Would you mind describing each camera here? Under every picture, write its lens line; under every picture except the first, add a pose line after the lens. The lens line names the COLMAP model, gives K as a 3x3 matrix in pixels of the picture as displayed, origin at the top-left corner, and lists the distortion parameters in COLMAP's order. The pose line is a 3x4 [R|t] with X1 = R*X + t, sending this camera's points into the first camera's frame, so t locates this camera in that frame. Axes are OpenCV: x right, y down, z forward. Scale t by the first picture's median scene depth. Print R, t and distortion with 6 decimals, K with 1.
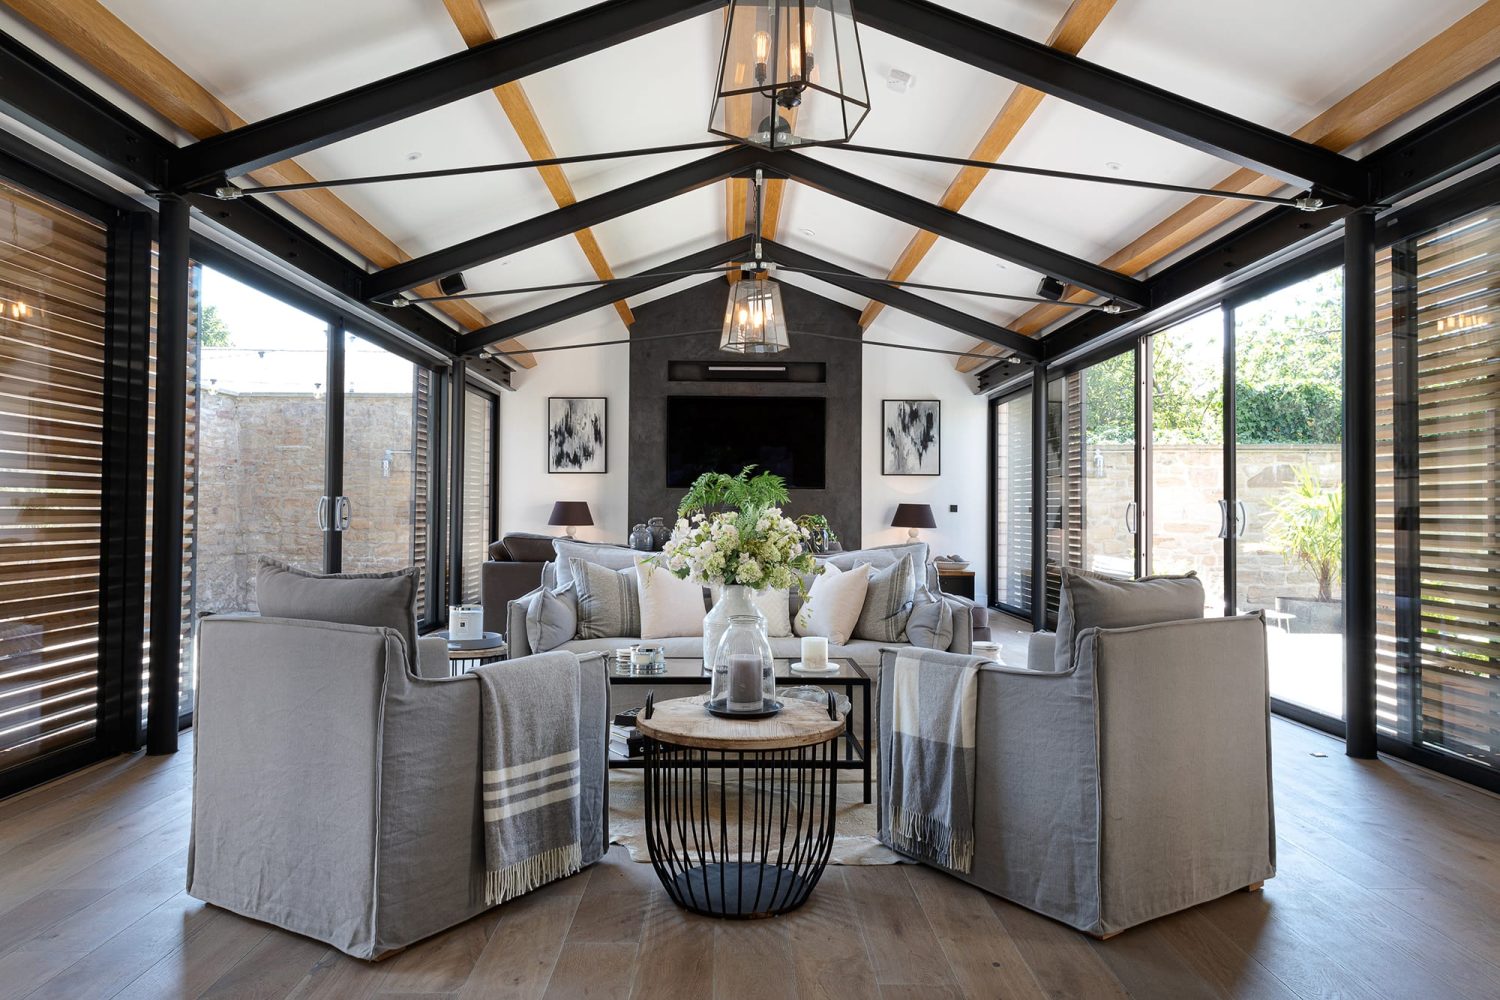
lens RADIAL K [[976.3, 0, 748.3], [0, 976.3, 499.4], [0, 0, 1]] dist [0.007077, -0.000415]
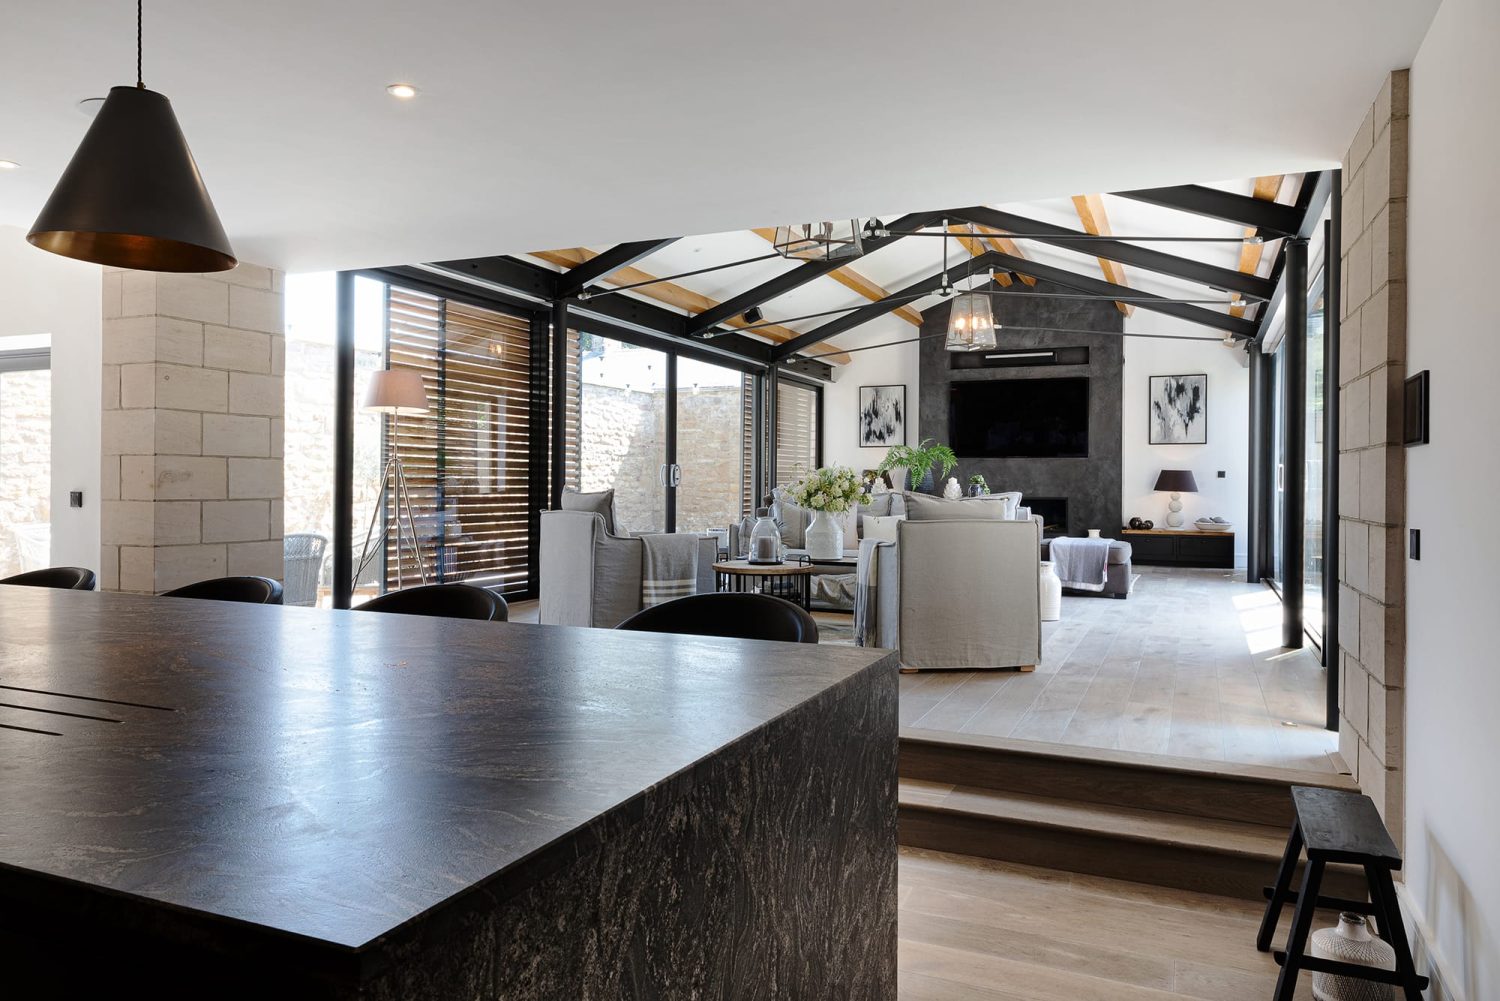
lens RADIAL K [[976.3, 0, 750.7], [0, 976.3, 494.1], [0, 0, 1]] dist [0.007077, -0.000415]
pose [[0.909577, 0.004913, -0.415505, 0.196287], [0.003668, 0.999796, 0.019853, 0.008158], [0.415518, -0.019582, 0.909374, -0.206549]]
